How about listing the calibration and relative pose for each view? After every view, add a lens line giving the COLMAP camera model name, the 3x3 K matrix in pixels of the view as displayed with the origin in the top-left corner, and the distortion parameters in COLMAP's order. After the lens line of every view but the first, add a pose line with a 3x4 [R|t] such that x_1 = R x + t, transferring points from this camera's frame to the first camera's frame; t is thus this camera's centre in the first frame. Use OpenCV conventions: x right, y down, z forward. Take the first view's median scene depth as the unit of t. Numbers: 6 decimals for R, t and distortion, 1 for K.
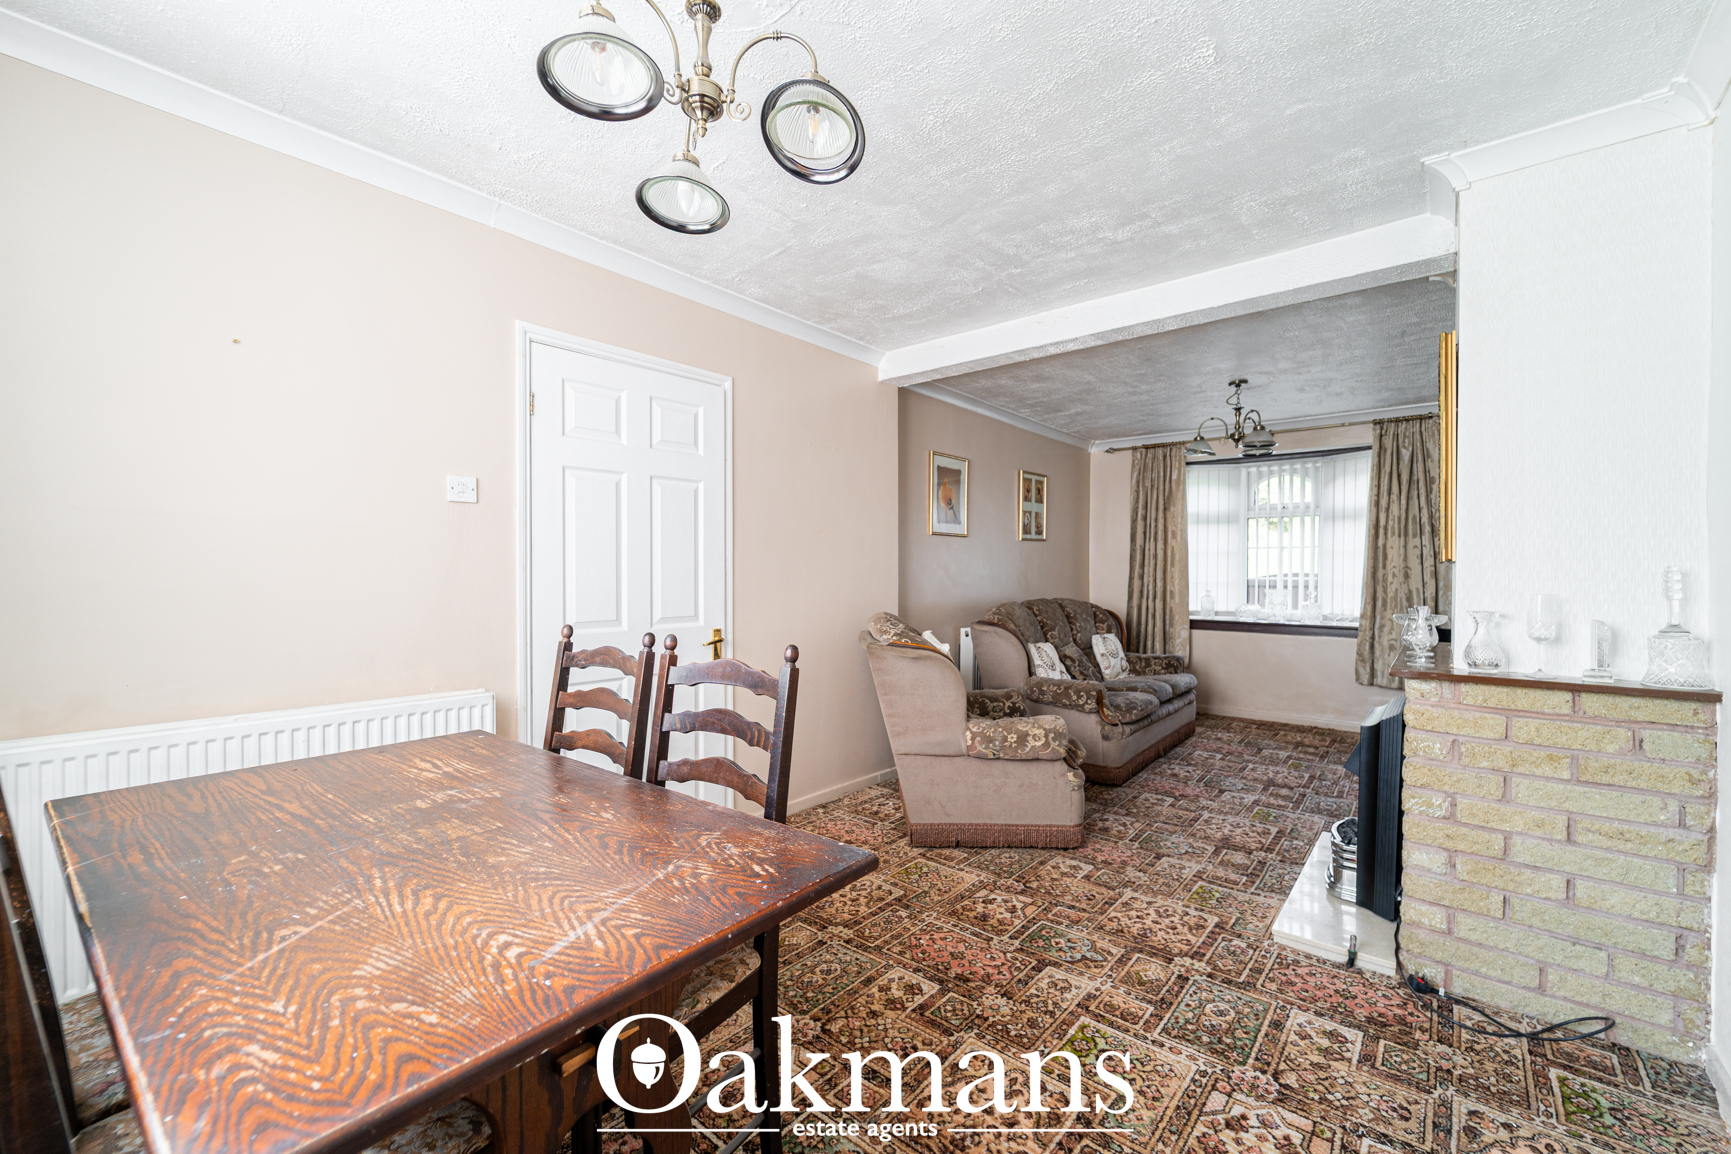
lens RADIAL K [[704.0, 0, 865.6], [0, 704.0, 578.2], [0, 0, 1]] dist [0.010865, -0.001943]
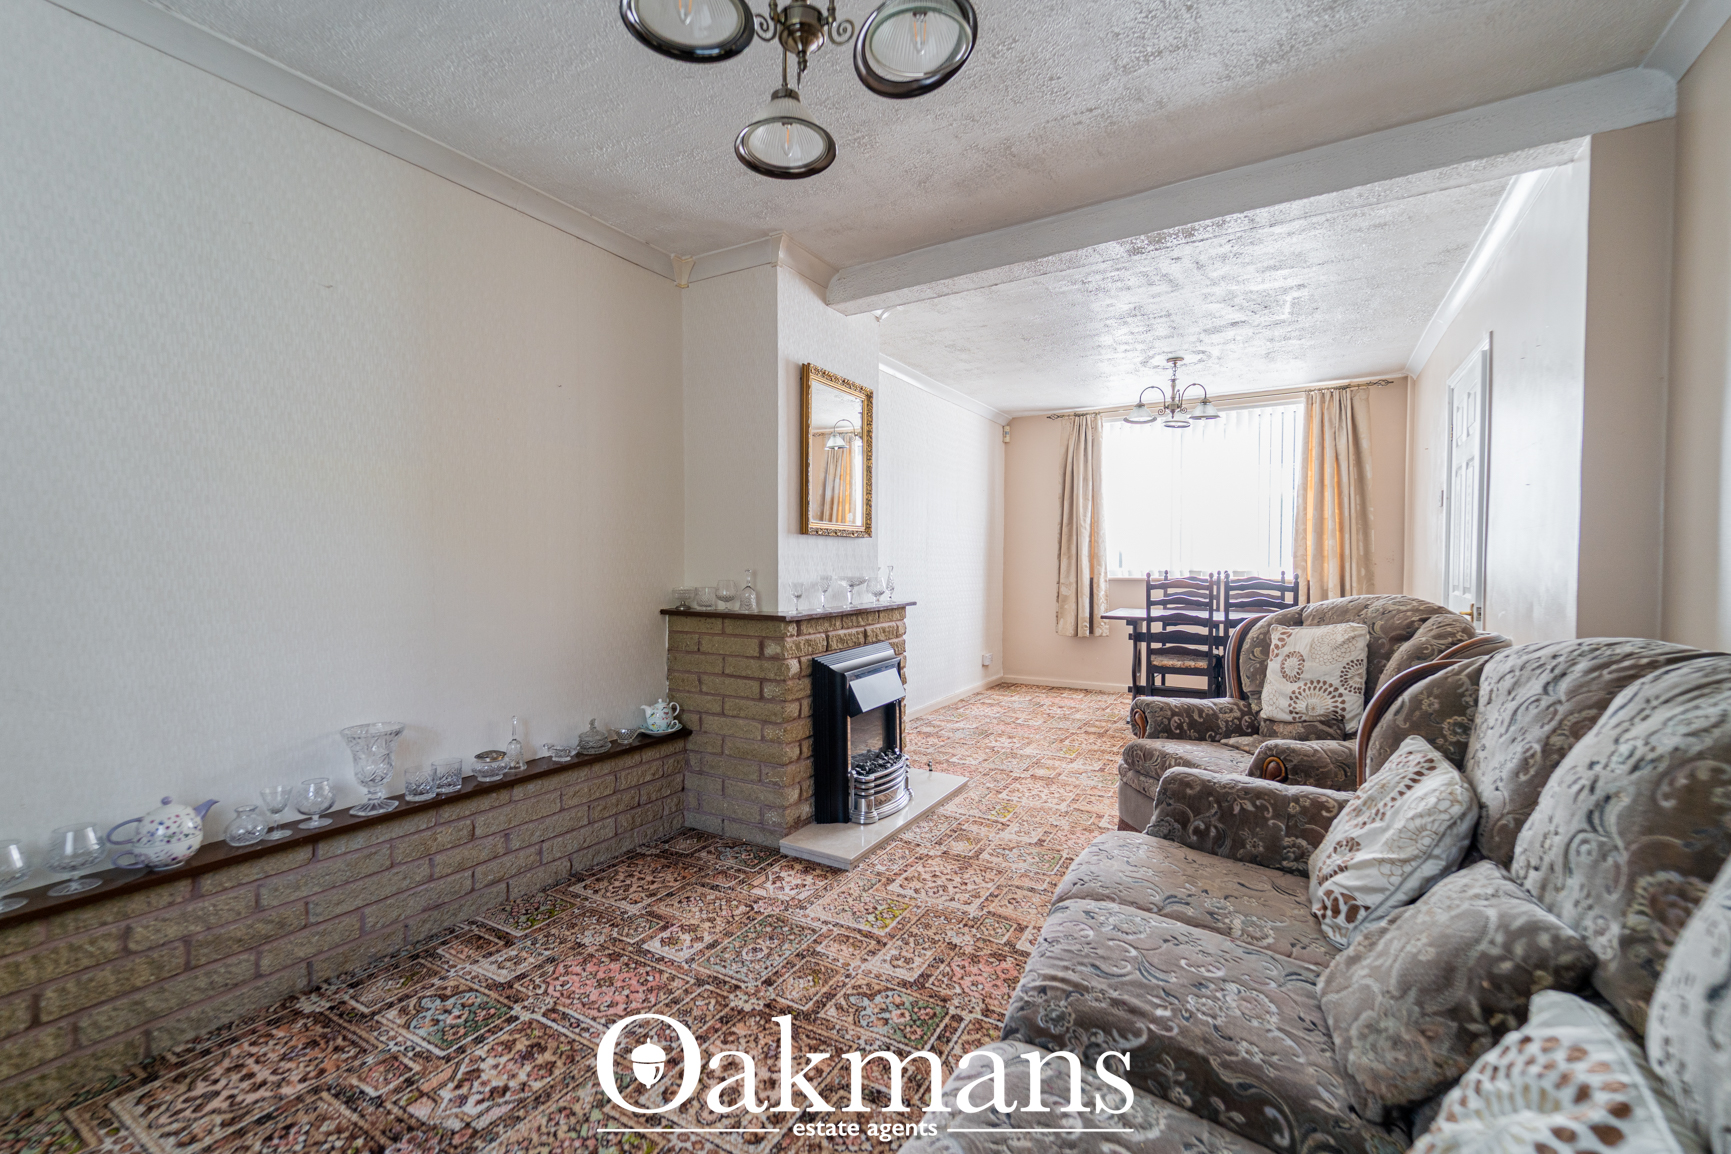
lens RADIAL K [[716.1, 0, 853.8], [0, 716.1, 576.9], [0, 0, 1]] dist [-0.001800, -0.000460]
pose [[-0.988820, 0.000412, -0.149113, 0.484406], [-0.004294, 0.999503, 0.031237, 0.005691], [0.149052, 0.031528, -0.988327, 1.142926]]
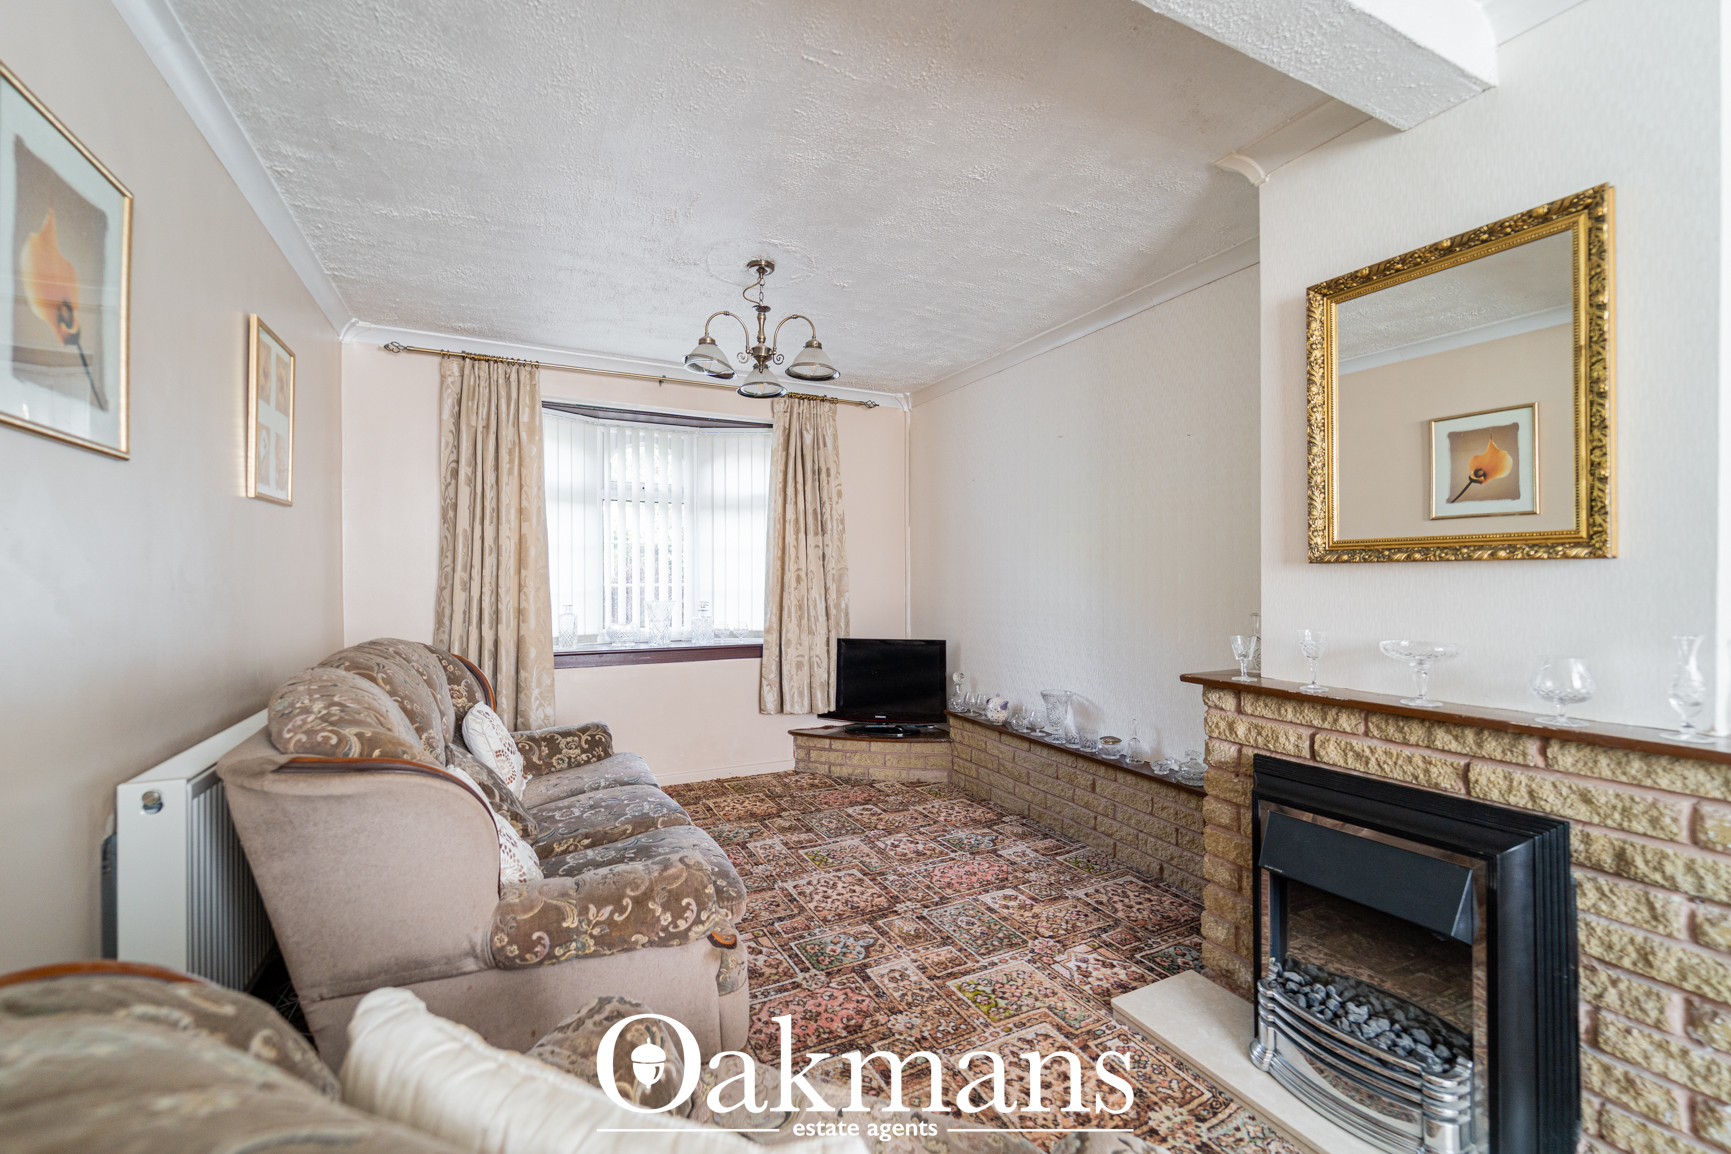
lens RADIAL K [[710.0, 0, 861.6], [0, 710.0, 575.8], [0, 0, 1]] dist [-0.000666, -0.000551]
pose [[0.397486, -0.004899, 0.917595, -0.002194], [0.012895, 0.999917, -0.000247, -0.007301], [-0.917518, 0.011930, 0.397516, 0.602175]]
